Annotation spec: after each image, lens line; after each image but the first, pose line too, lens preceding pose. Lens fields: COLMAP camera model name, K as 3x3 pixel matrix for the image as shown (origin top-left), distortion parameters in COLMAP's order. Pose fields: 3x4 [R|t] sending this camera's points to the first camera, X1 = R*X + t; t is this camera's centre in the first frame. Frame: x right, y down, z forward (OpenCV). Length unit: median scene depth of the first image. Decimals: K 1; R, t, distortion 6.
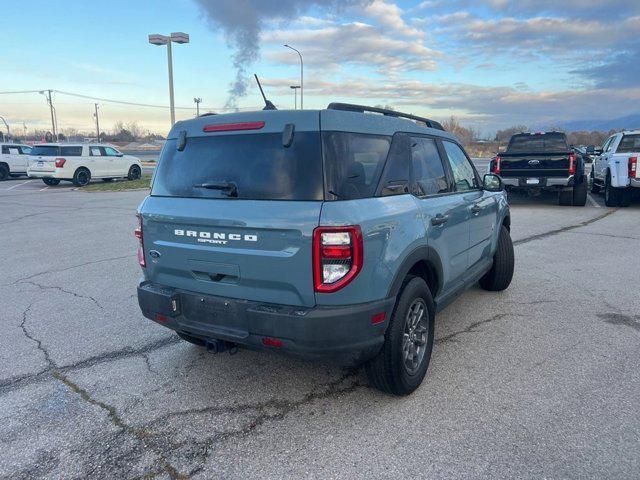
lens RADIAL K [[481.0, 0, 319.0], [0, 481.0, 241.9], [0, 0, 1]] dist [0.021811, -0.003017]
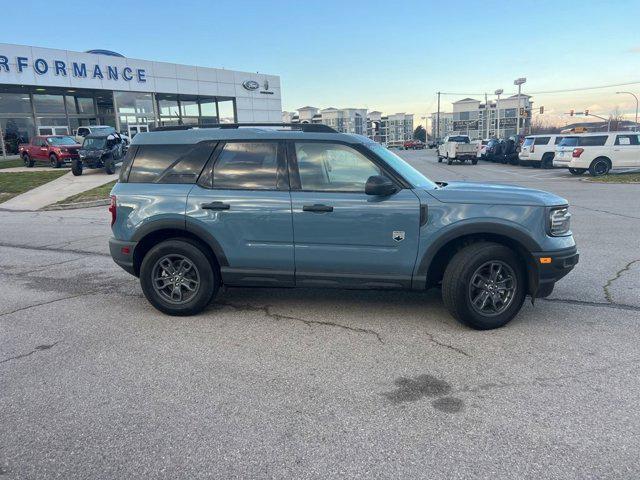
lens RADIAL K [[515.5, 0, 318.7], [0, 515.5, 235.2], [0, 0, 1]] dist [0.002680, -0.009105]
pose [[0.364043, 0.149266, -0.919344, 1.881978], [-0.146955, 0.983916, 0.101559, -0.169477], [0.919716, 0.098130, 0.380123, 0.798255]]
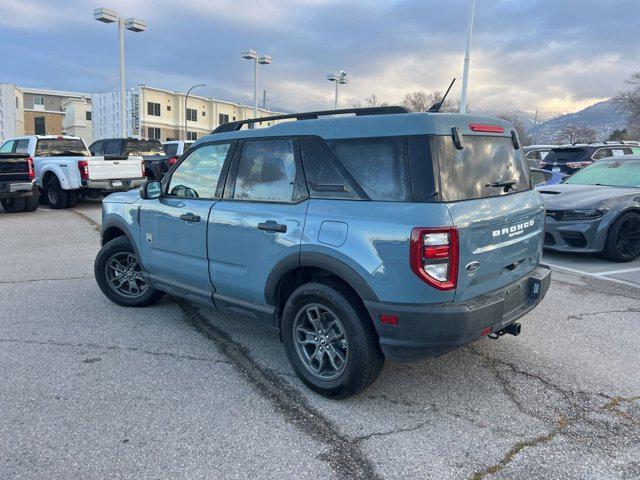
lens RADIAL K [[479.8, 0, 320.0], [0, 479.8, 240.0], [0, 0, 1]] dist [0.018305, -0.006138]
pose [[0.212553, -0.152830, 0.965124, -1.286512], [0.164202, 0.979234, 0.118902, -0.178092], [-0.963254, 0.133202, 0.233234, 1.096368]]
